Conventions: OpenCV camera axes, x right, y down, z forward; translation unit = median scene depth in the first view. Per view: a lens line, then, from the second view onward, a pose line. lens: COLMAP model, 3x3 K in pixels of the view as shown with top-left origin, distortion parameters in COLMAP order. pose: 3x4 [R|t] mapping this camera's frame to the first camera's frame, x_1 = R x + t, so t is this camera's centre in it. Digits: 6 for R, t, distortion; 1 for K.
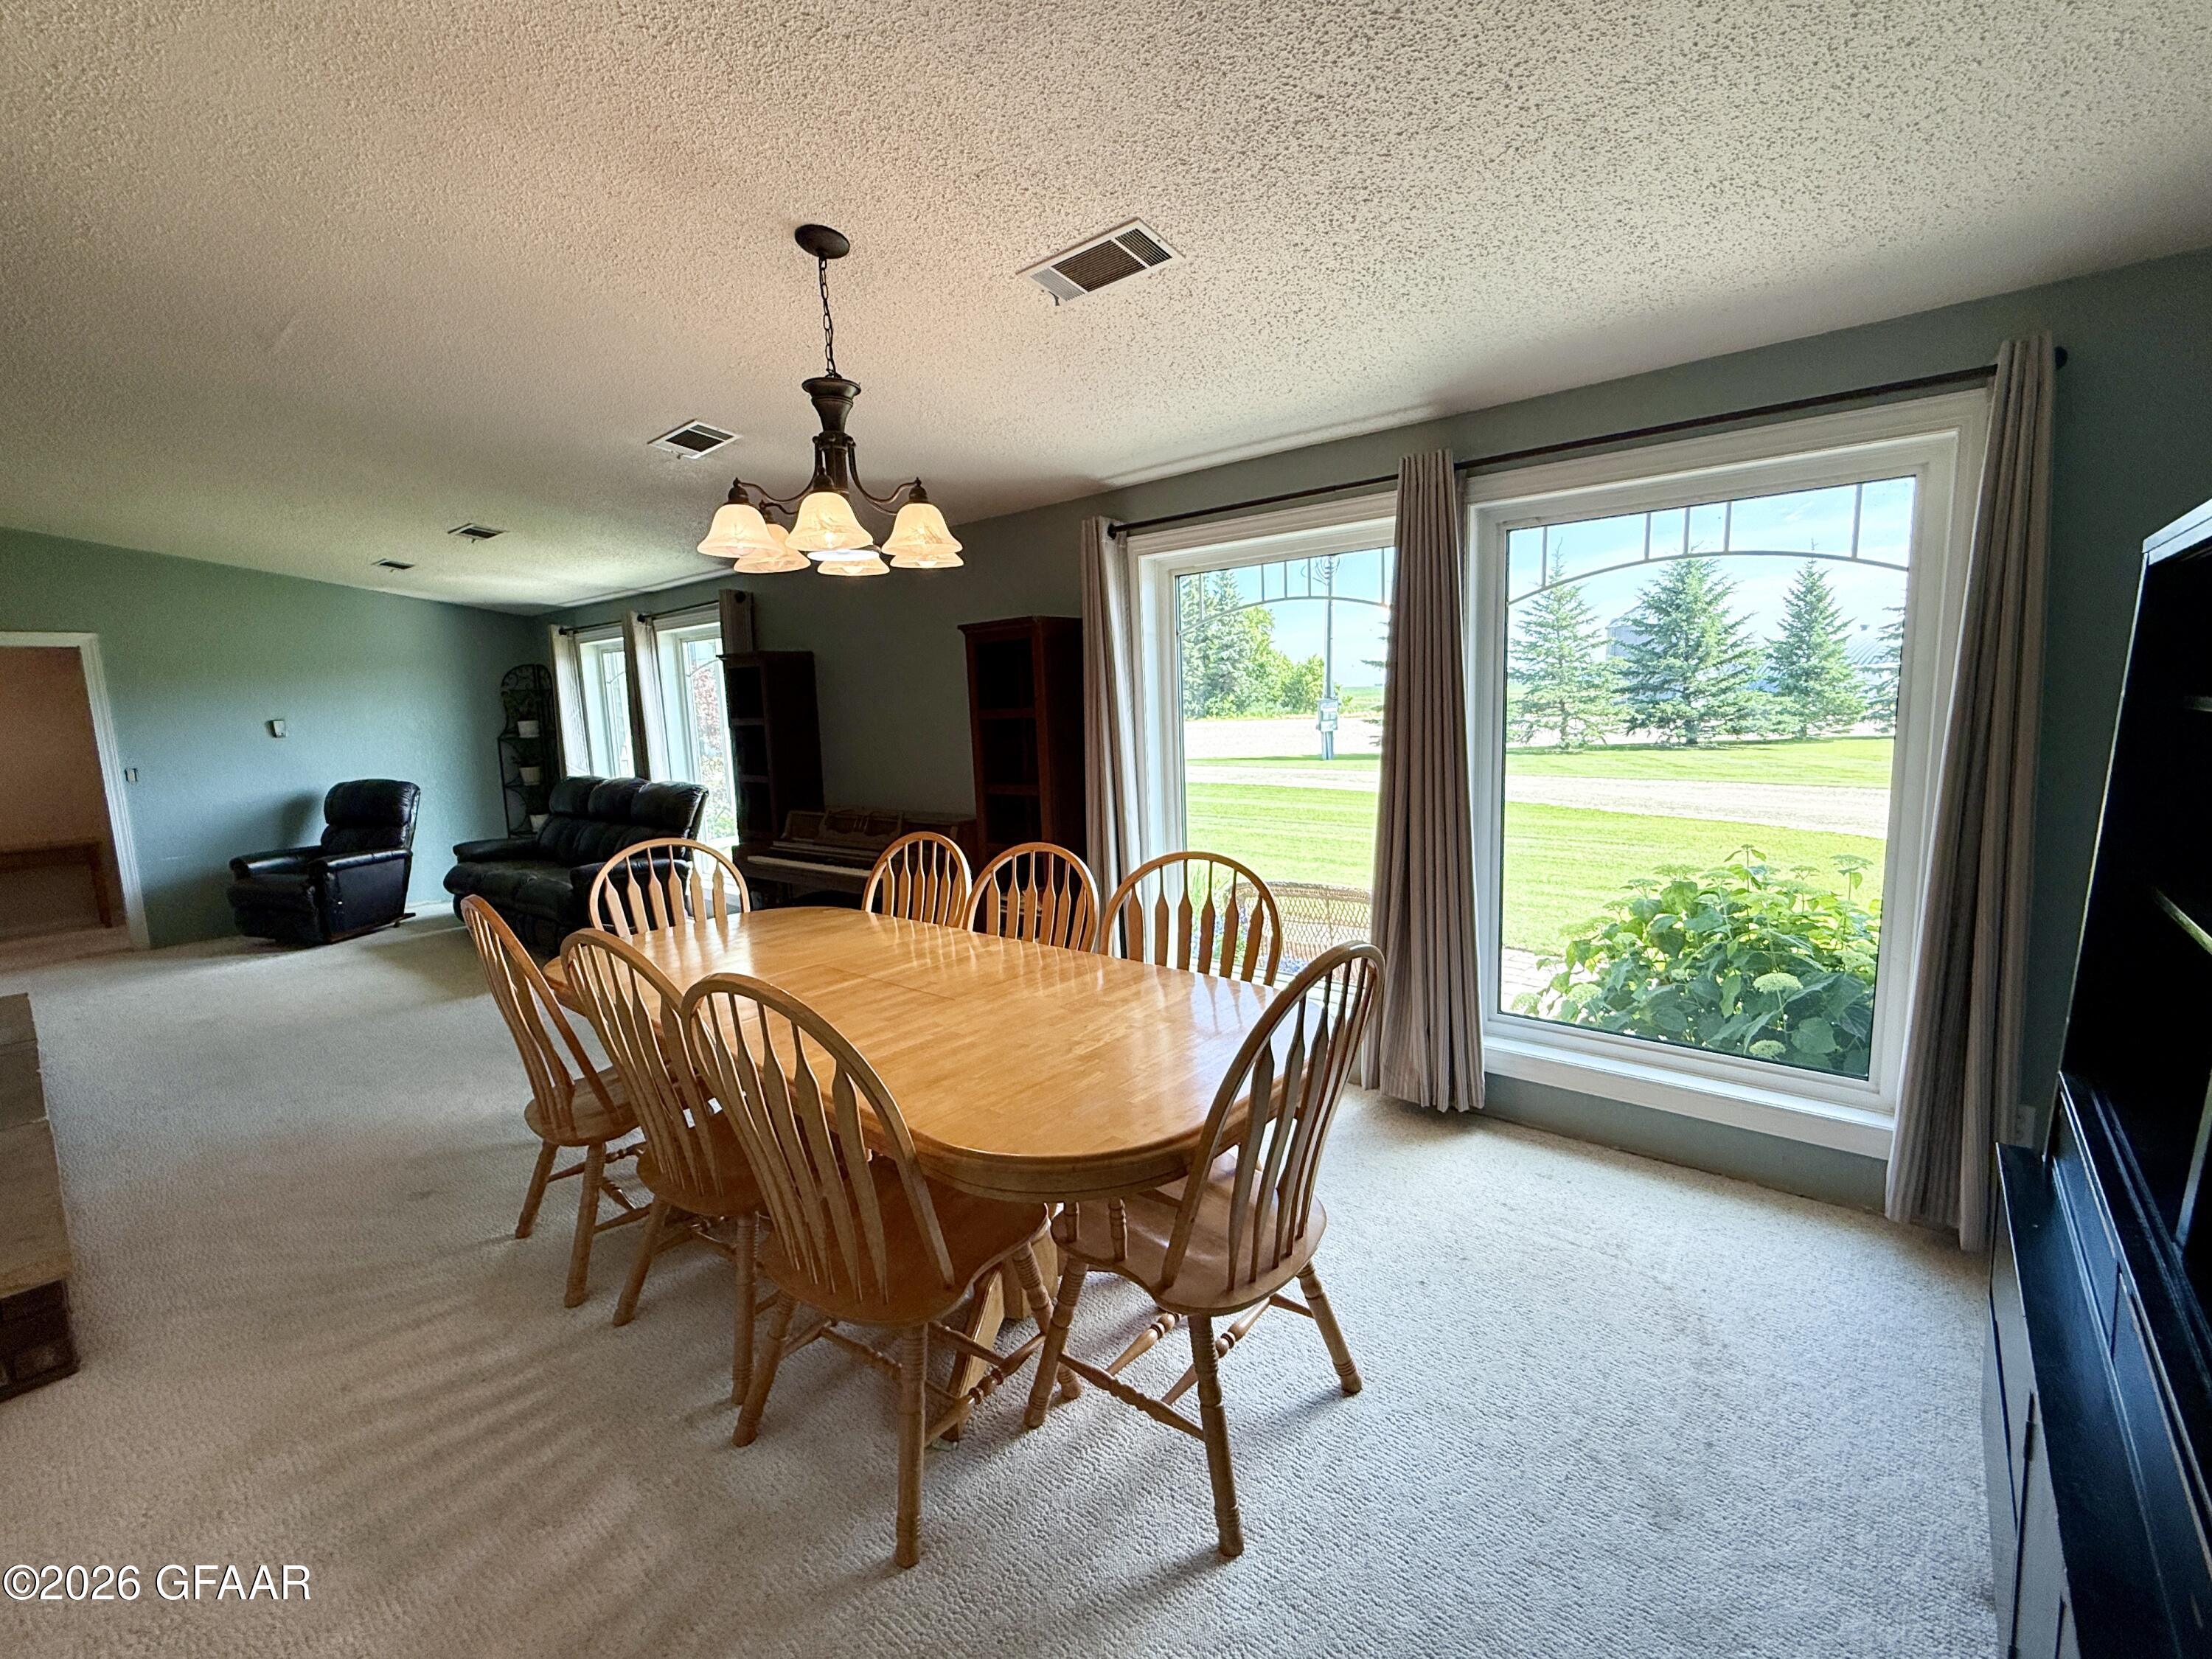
lens RADIAL K [[956.3, 0, 1112.1], [0, 956.3, 828.5], [0, 0, 1]] dist [0.001410, 0.000214]
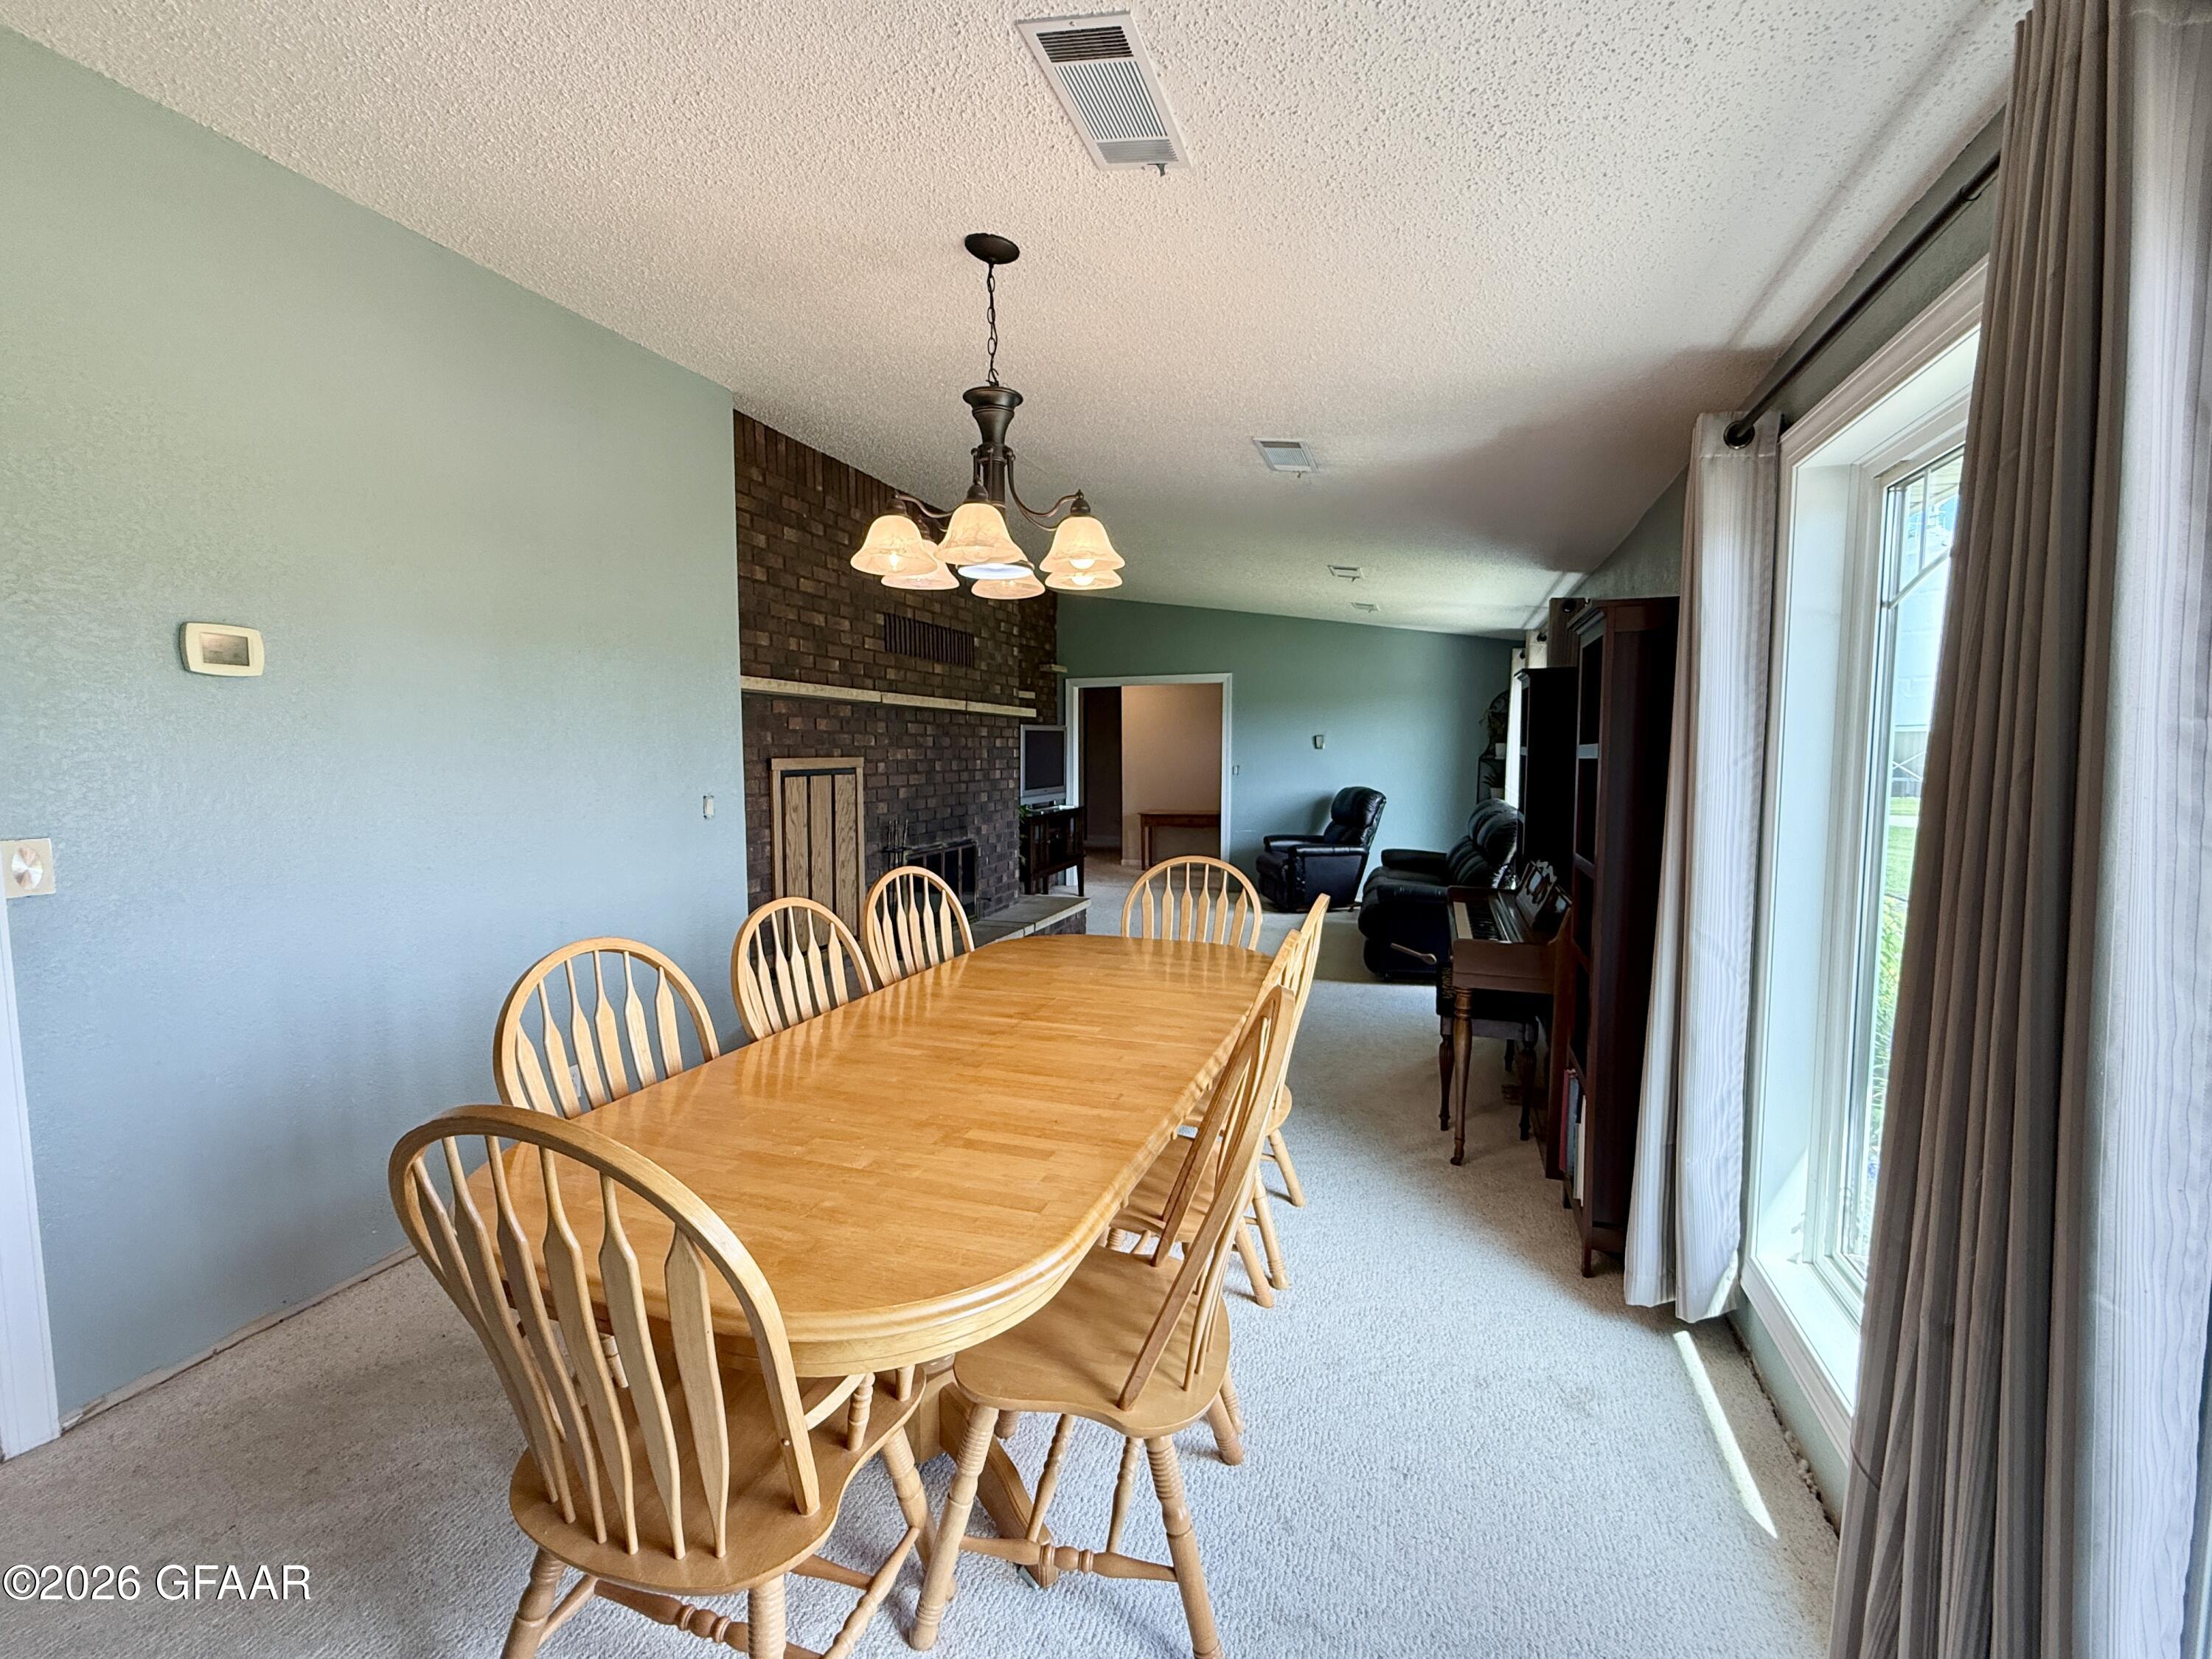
lens RADIAL K [[956.3, 0, 1107.8], [0, 956.3, 835.3], [0, 0, 1]] dist [0.001410, 0.000214]
pose [[0.366115, 0.124787, -0.922165, 0.254188], [-0.139300, 0.987152, 0.078276, -0.045915], [0.920085, 0.099799, 0.378794, 0.286145]]
